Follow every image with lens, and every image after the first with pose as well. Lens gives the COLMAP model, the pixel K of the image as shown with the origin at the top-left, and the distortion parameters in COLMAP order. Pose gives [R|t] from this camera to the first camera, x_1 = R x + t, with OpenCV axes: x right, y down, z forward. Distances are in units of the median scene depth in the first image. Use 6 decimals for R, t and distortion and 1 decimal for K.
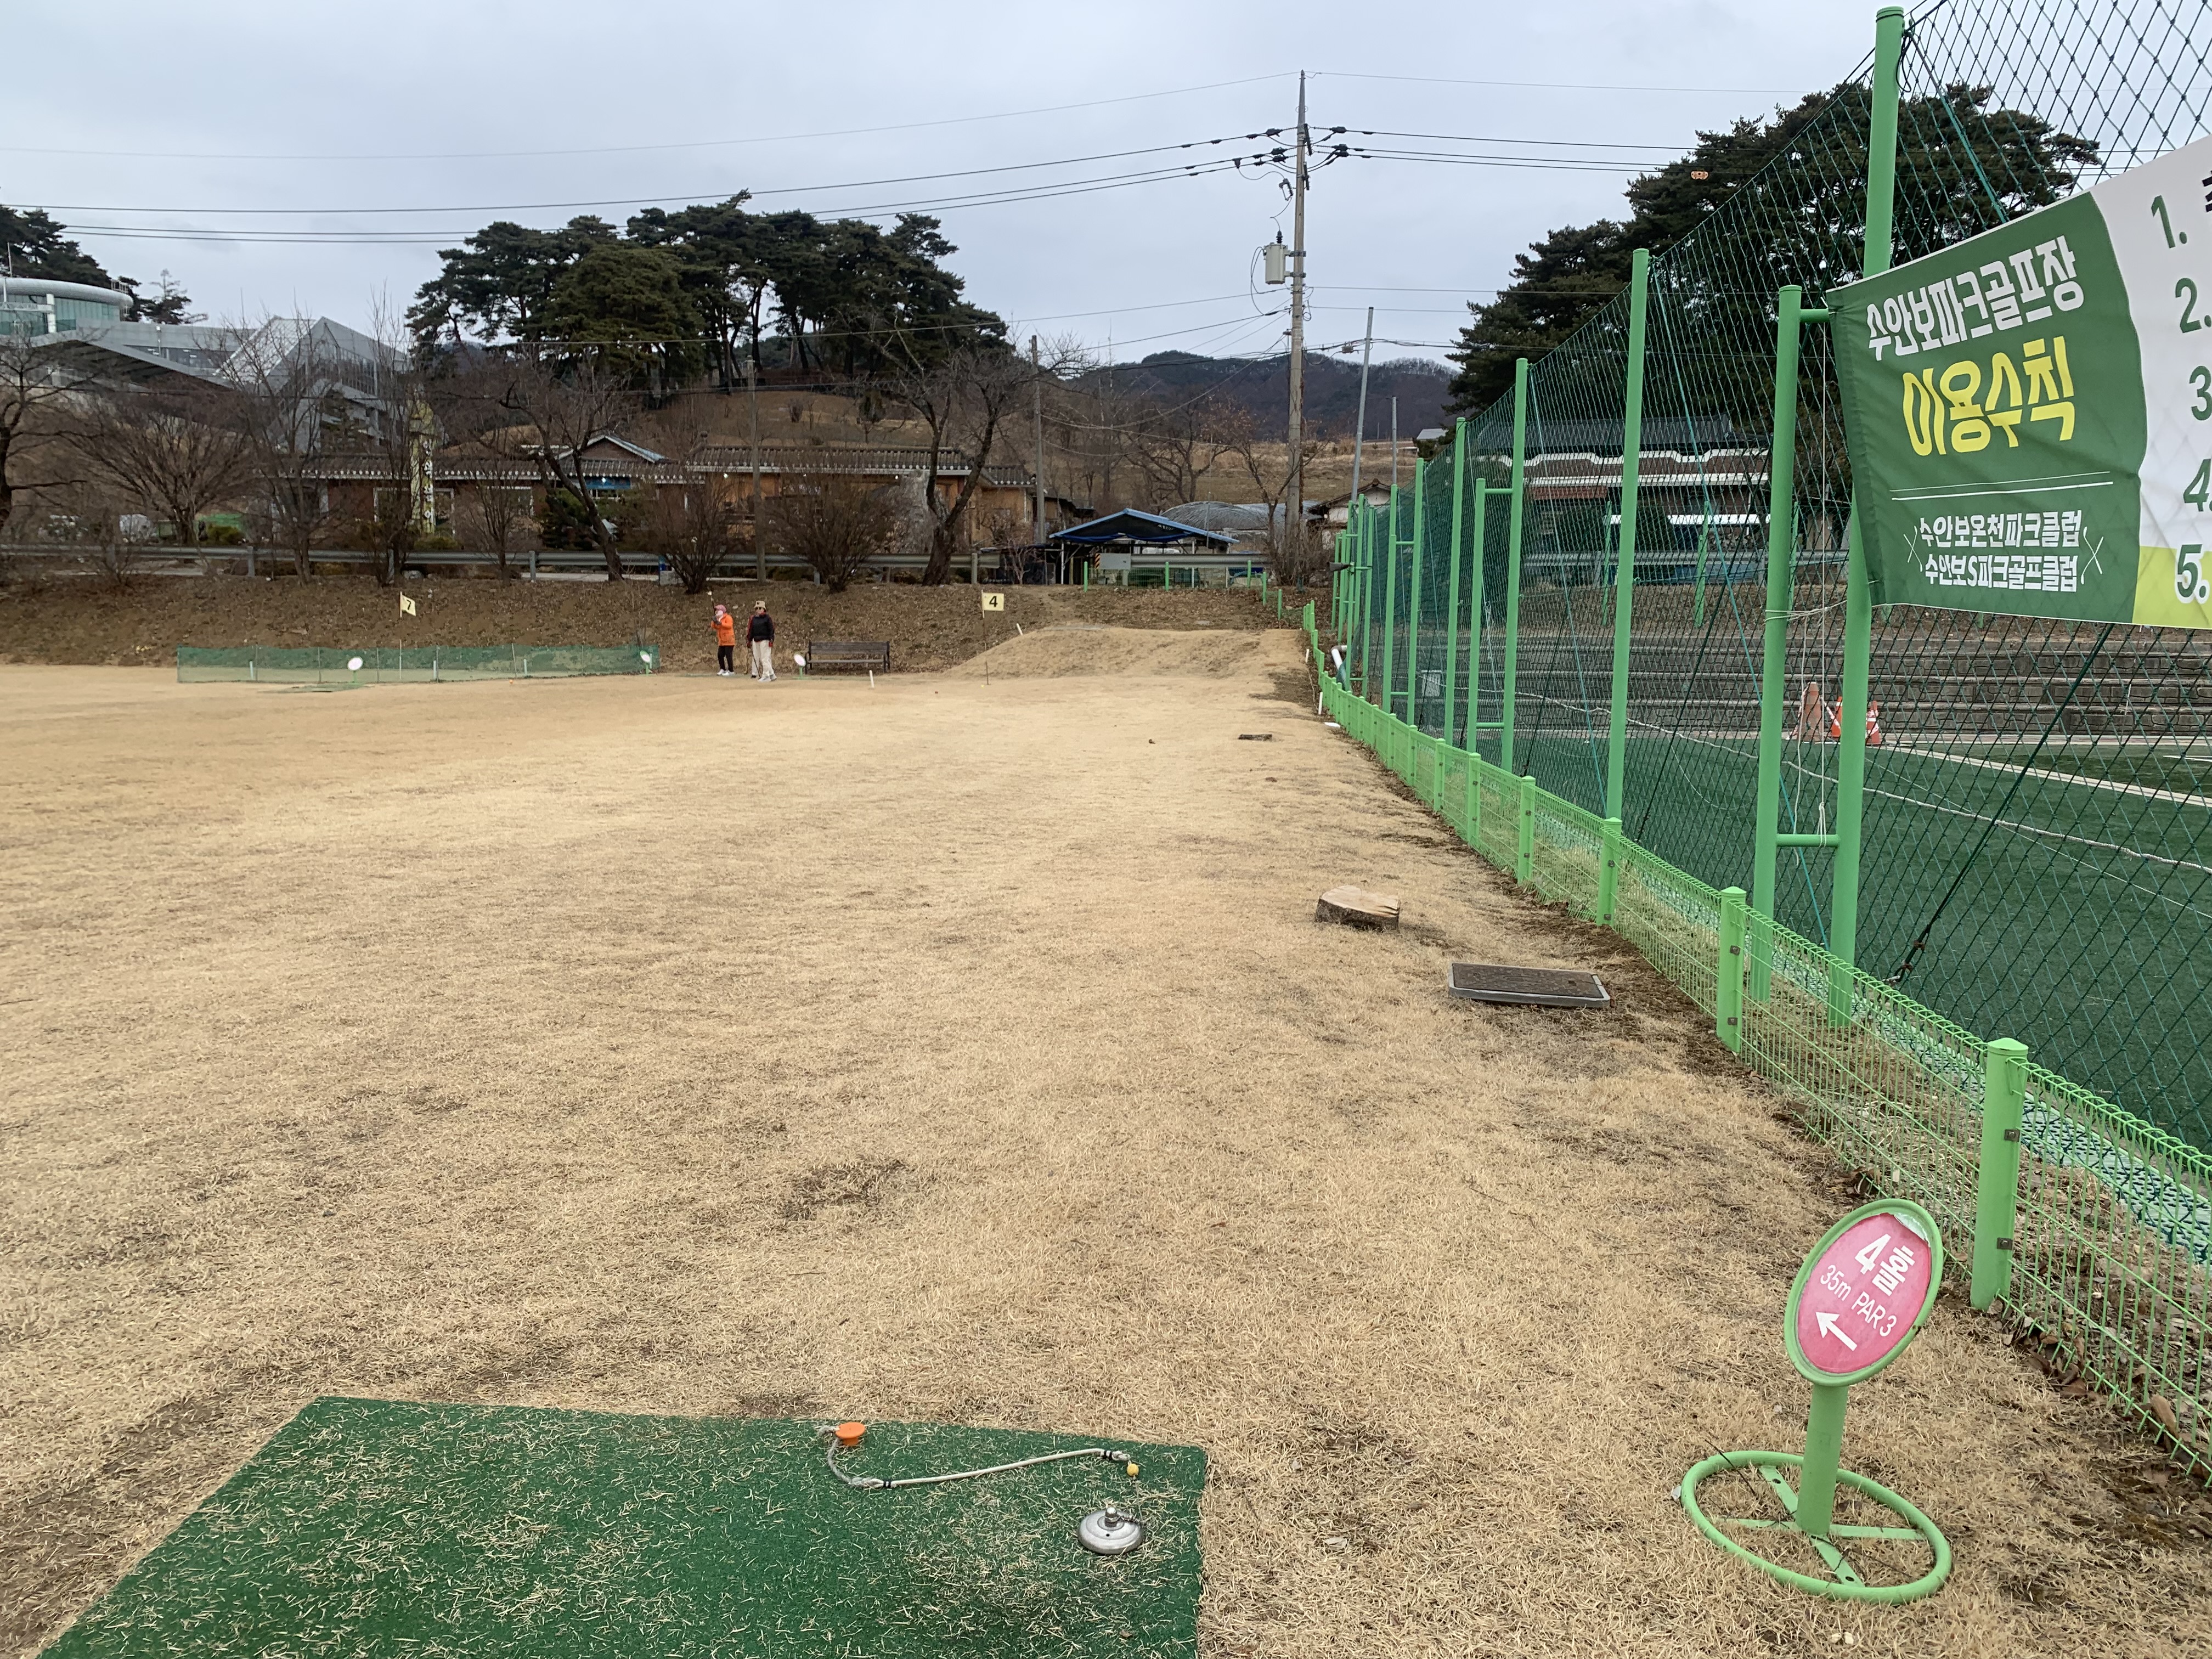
lens RADIAL K [[1782.5, 0, 1106.0], [0, 1782.5, 829.5], [0, 0, 1]] dist [0.098656, -0.129271]
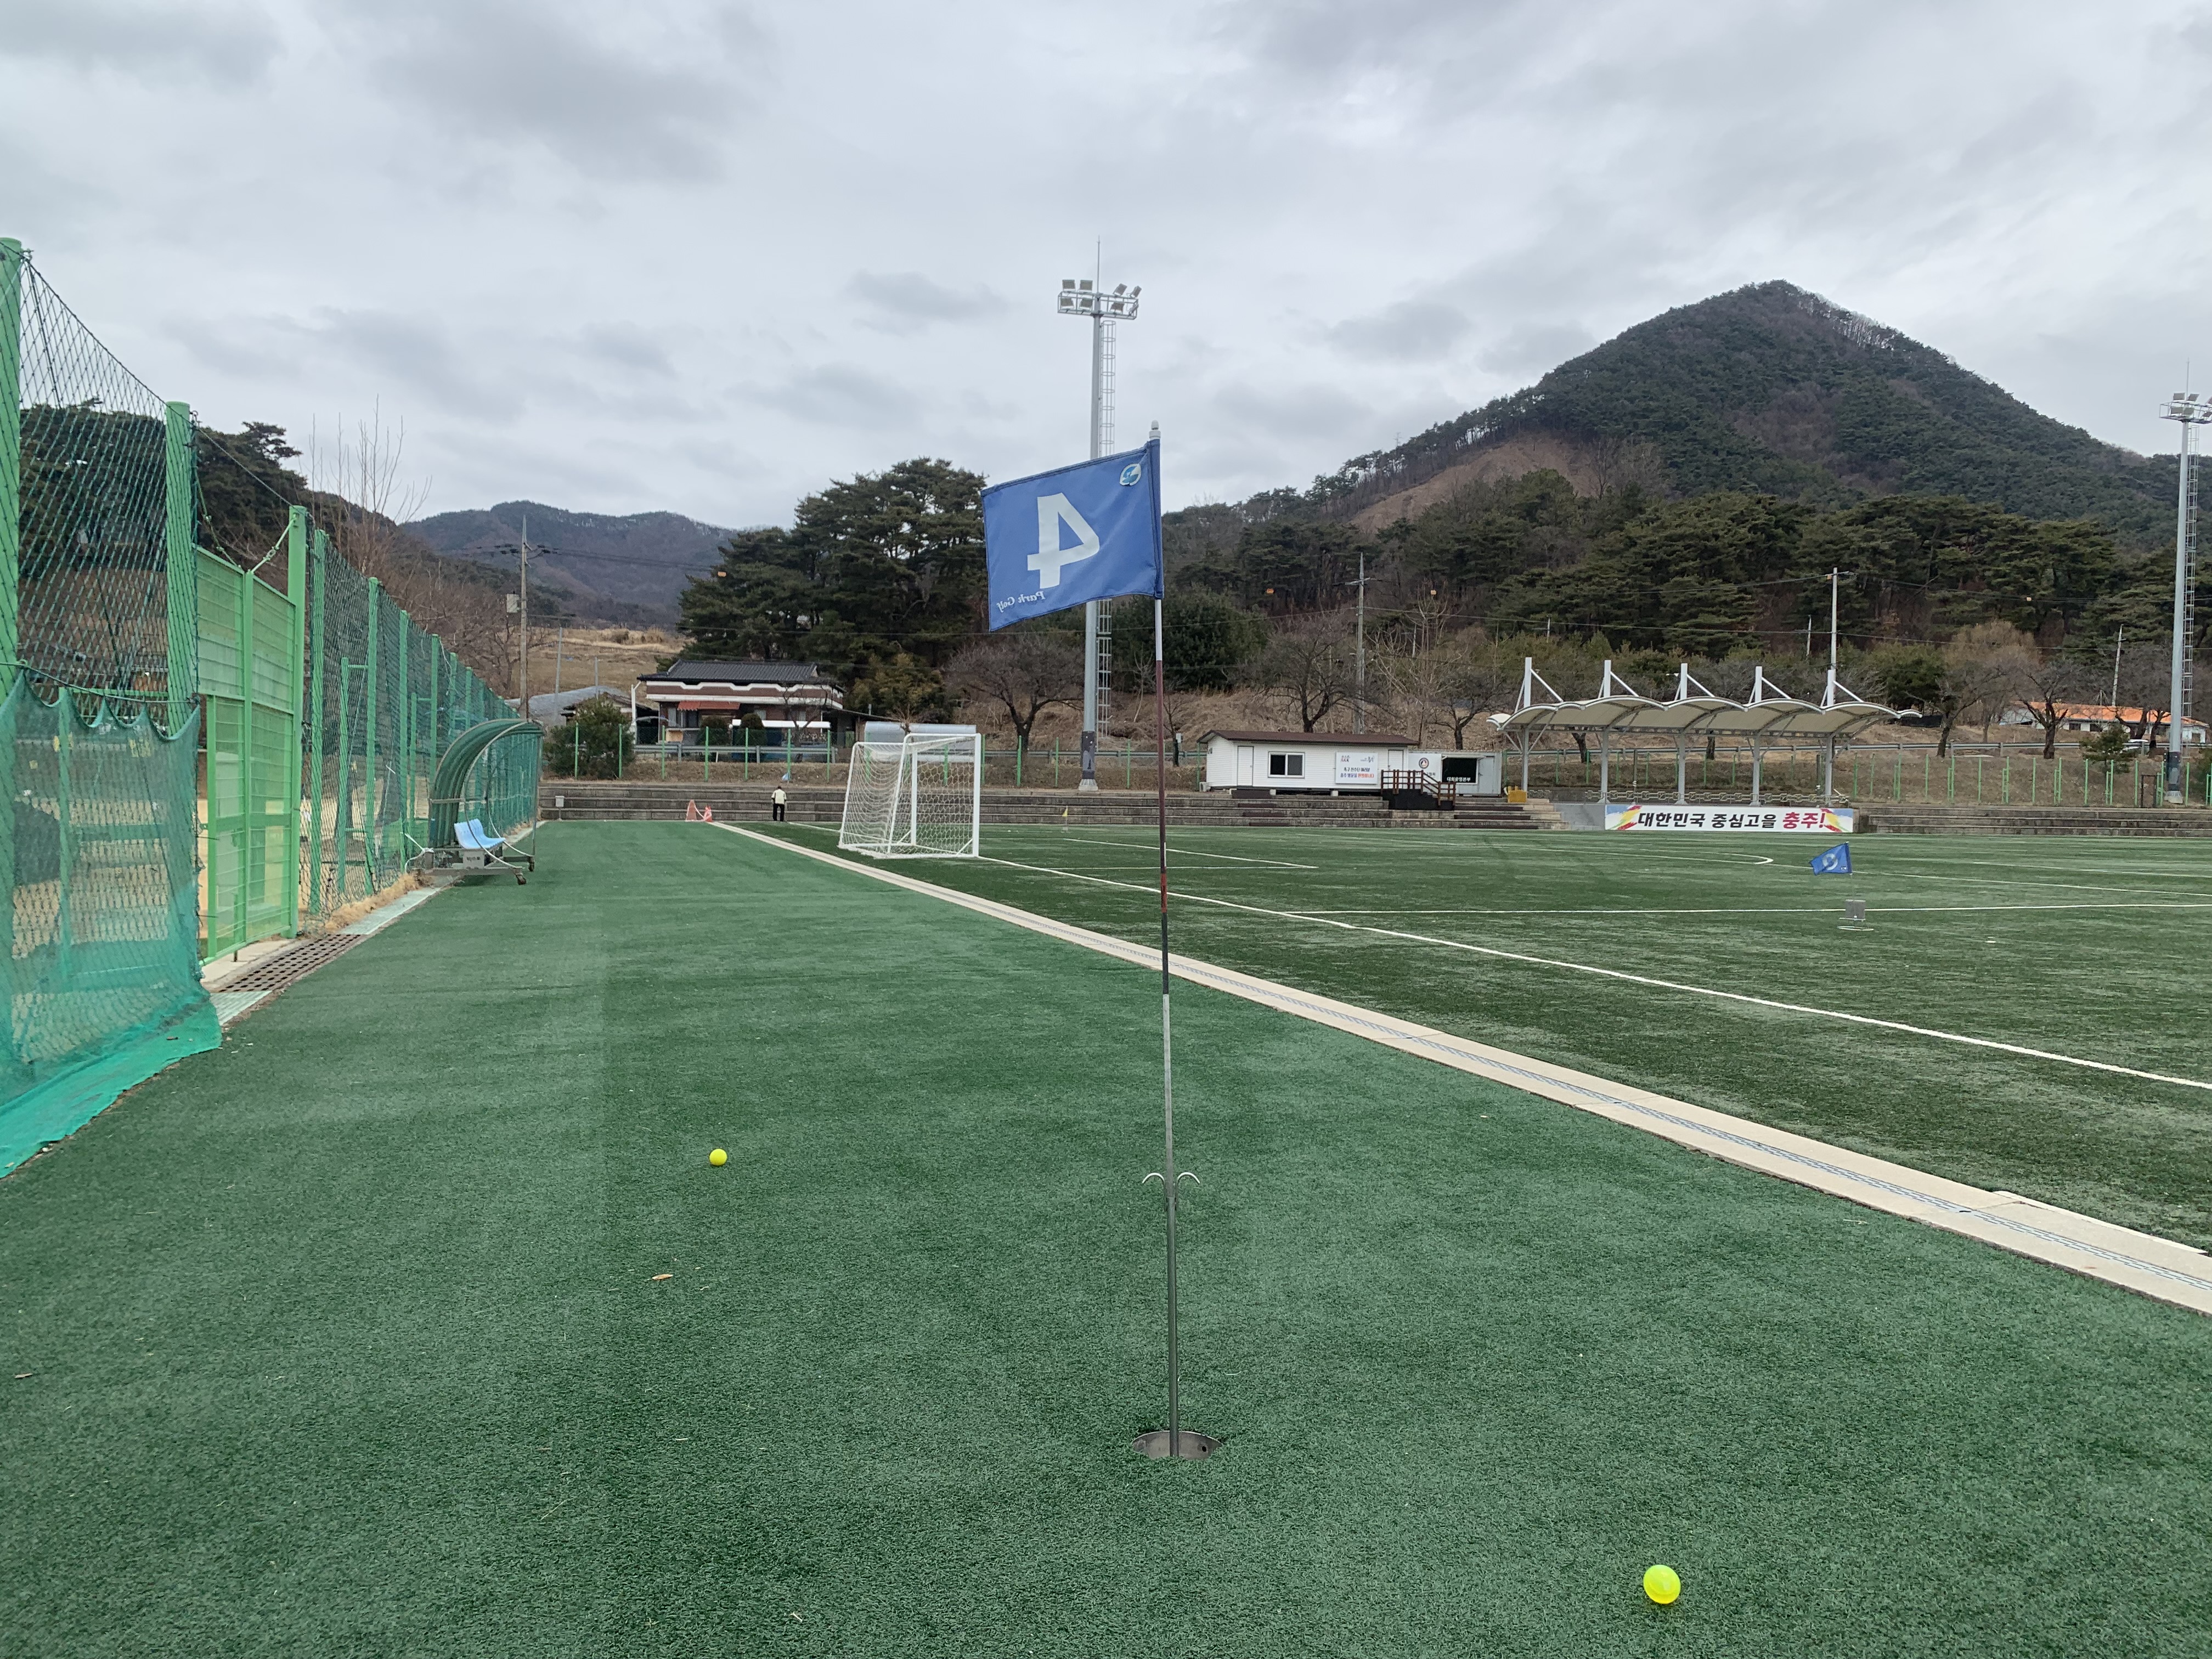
lens RADIAL K [[1782.5, 0, 1106.0], [0, 1782.5, 829.5], [0, 0, 1]] dist [0.098656, -0.129271]
pose [[0.940216, -0.004550, 0.340550, 0.005129], [0.034621, 0.996008, -0.082278, 0.029021], [-0.338816, 0.089149, 0.936620, -0.241821]]
